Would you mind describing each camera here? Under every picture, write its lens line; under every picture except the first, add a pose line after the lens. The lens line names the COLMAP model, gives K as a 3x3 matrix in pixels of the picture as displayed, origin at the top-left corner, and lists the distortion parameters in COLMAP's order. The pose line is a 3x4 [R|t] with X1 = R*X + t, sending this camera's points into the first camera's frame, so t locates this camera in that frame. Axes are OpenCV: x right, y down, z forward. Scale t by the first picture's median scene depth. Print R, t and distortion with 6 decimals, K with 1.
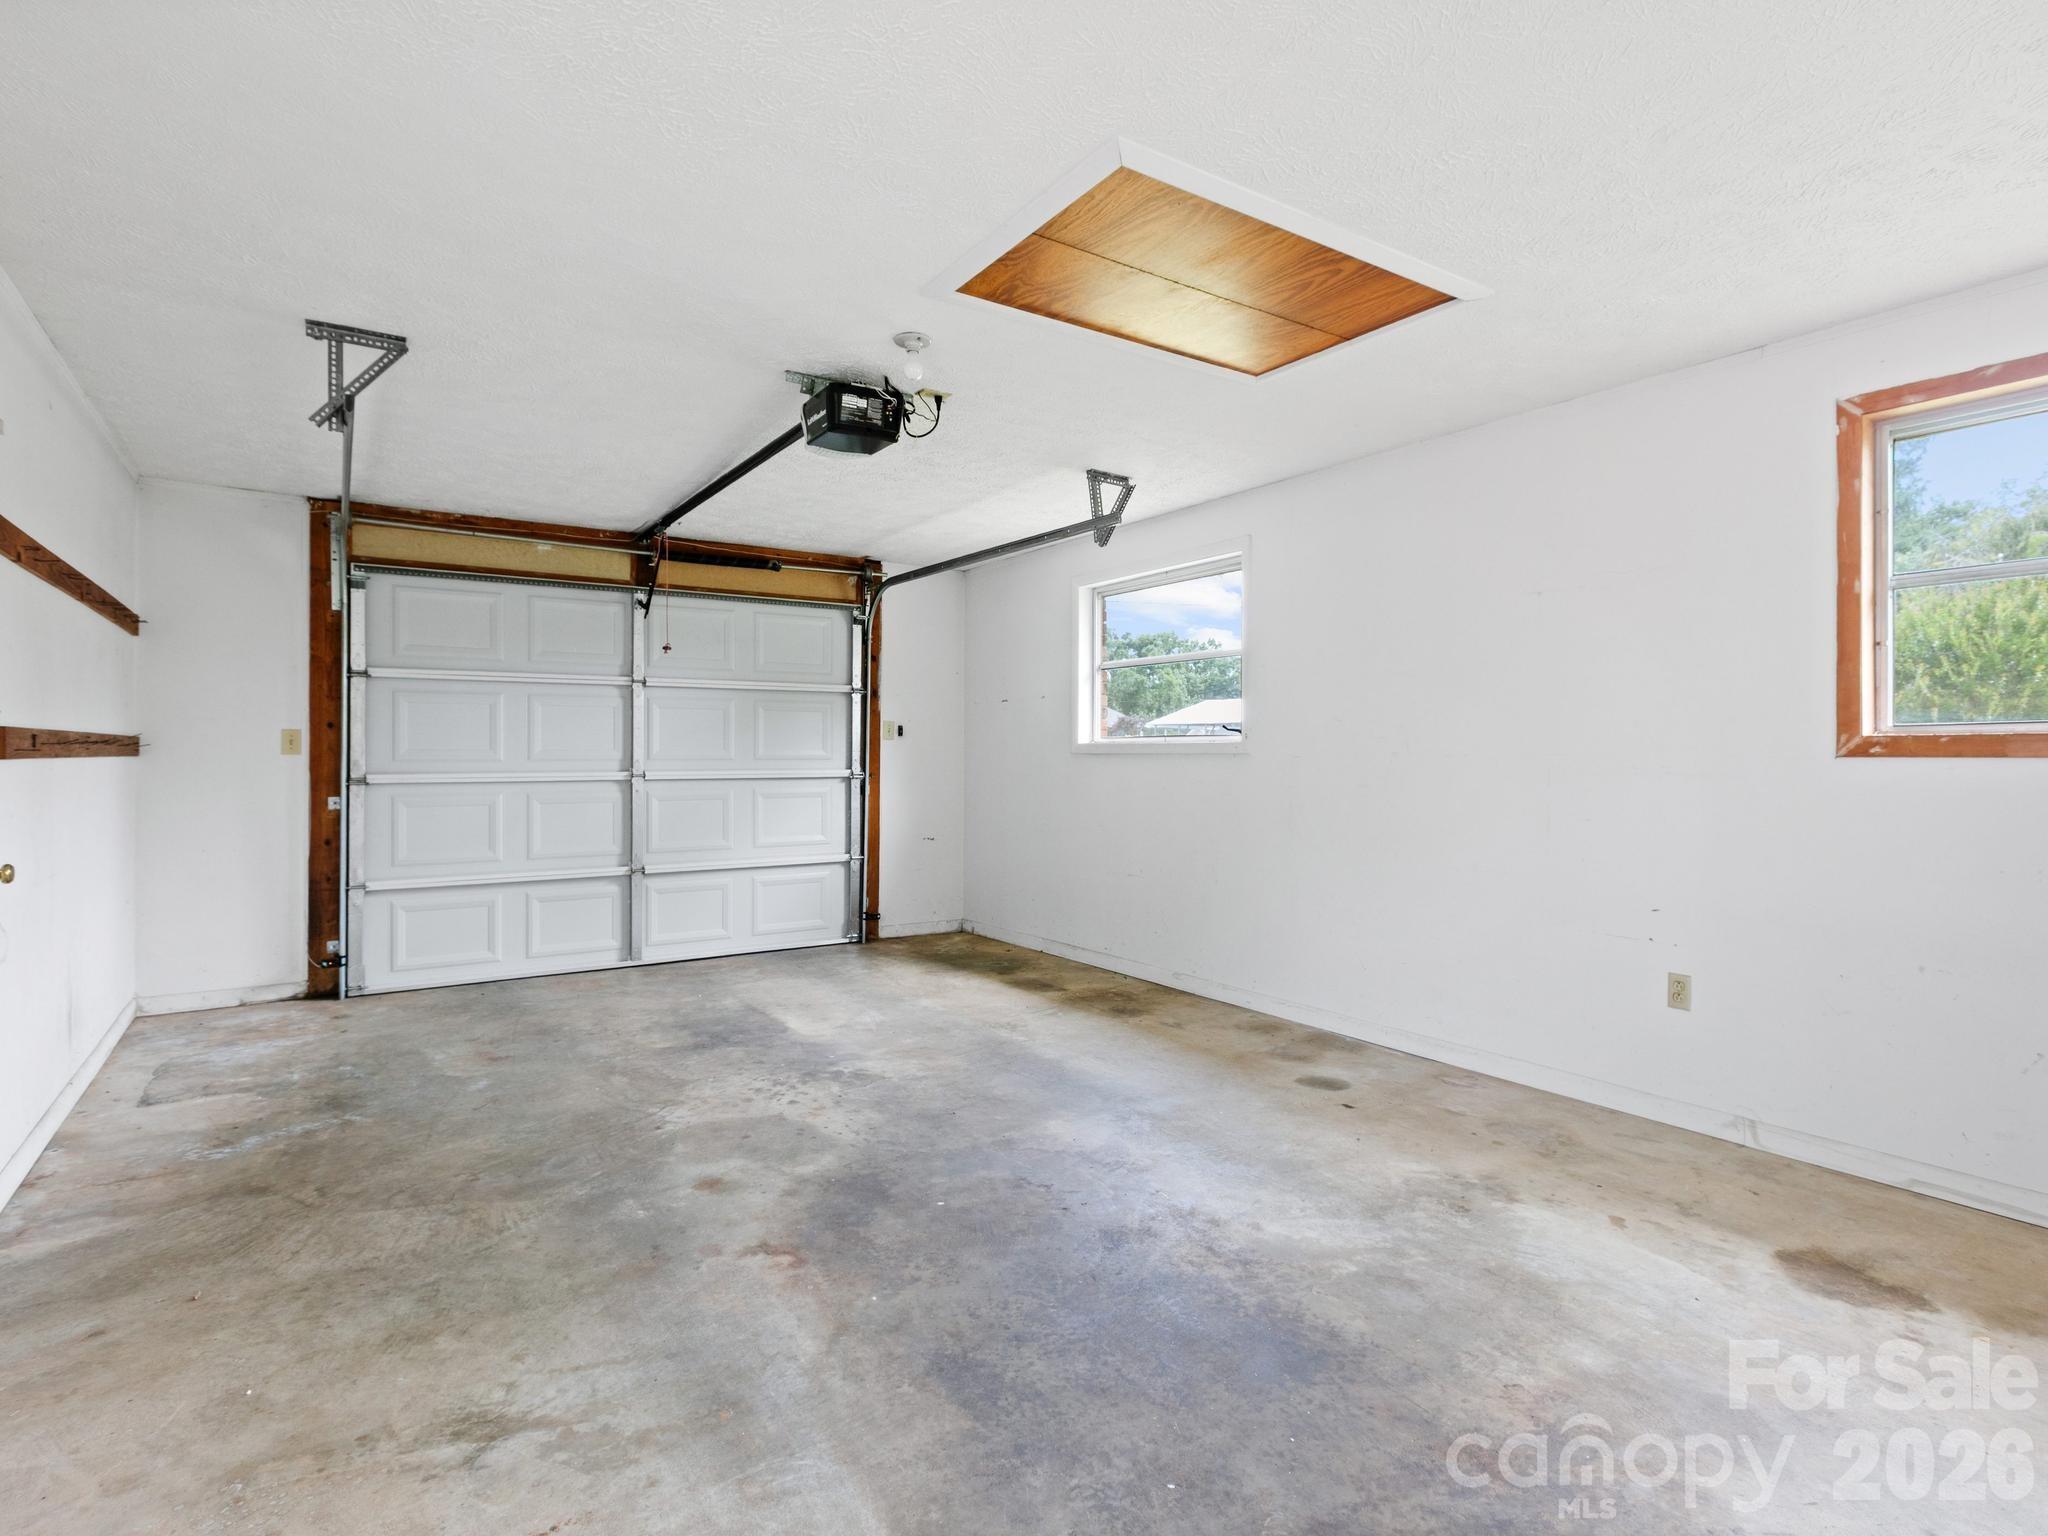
lens RADIAL K [[1031.9, 0, 1035.2], [0, 1031.9, 759.1], [0, 0, 1]] dist [0.000638, 0.001487]
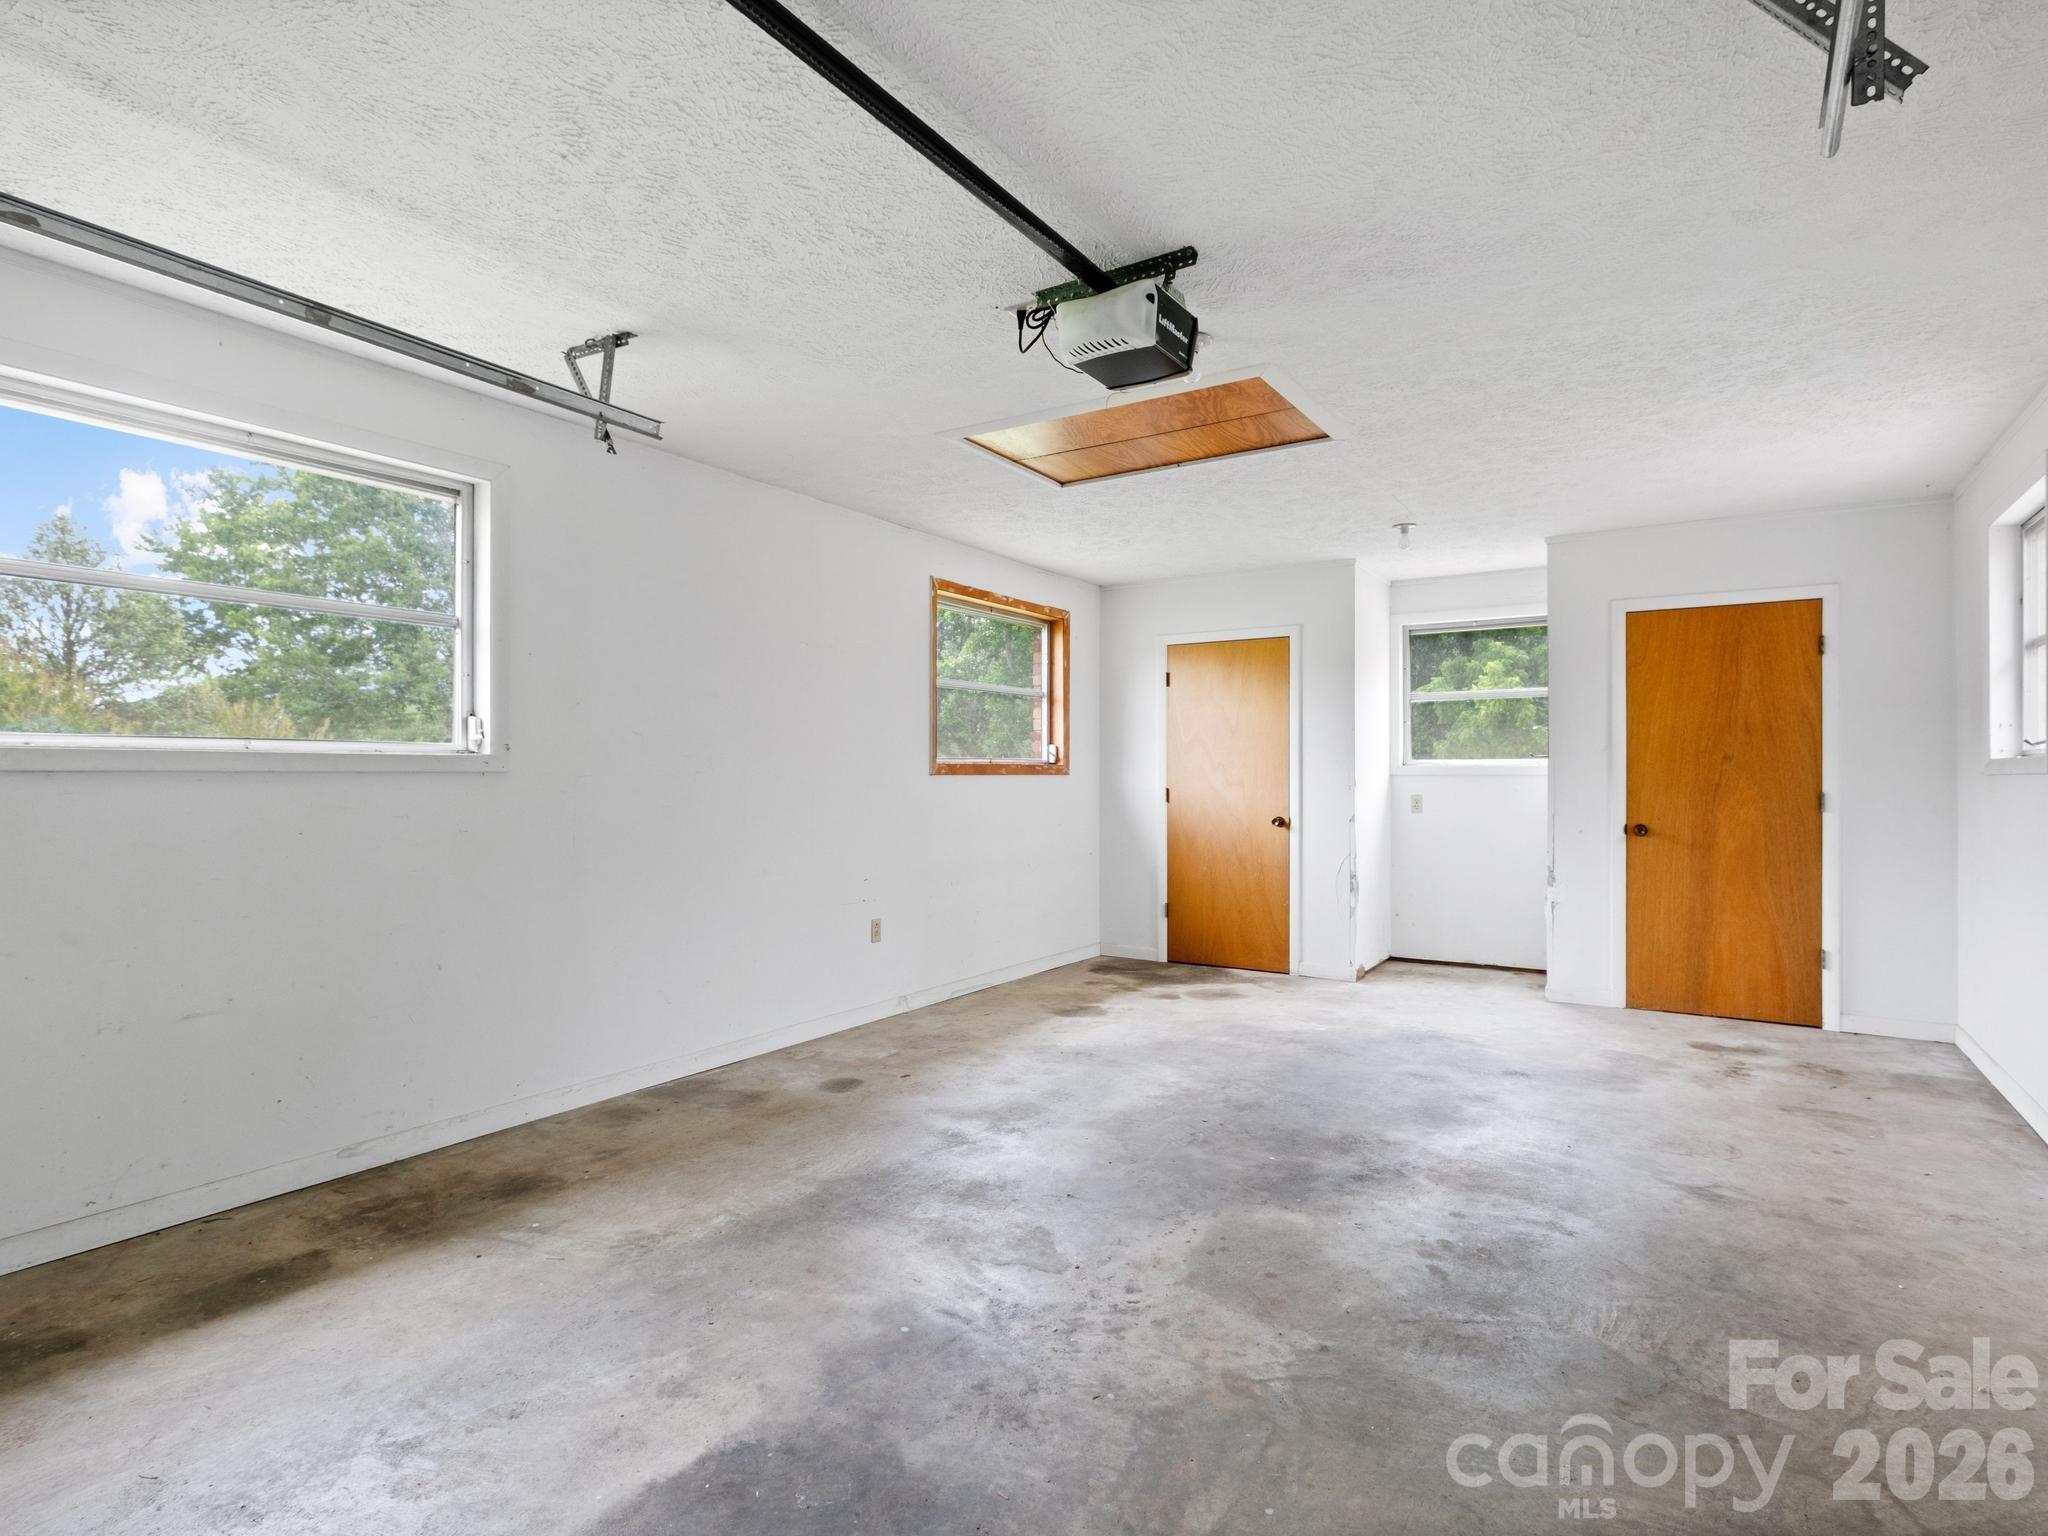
lens RADIAL K [[1031.9, 0, 1037.5], [0, 1031.9, 770.9], [0, 0, 1]] dist [0.000638, 0.001487]
pose [[-0.377326, 0.002226, 0.926078, -0.893557], [0.001448, 0.999997, -0.001814, -0.004591], [-0.926079, 0.000656, -0.377328, 1.402824]]
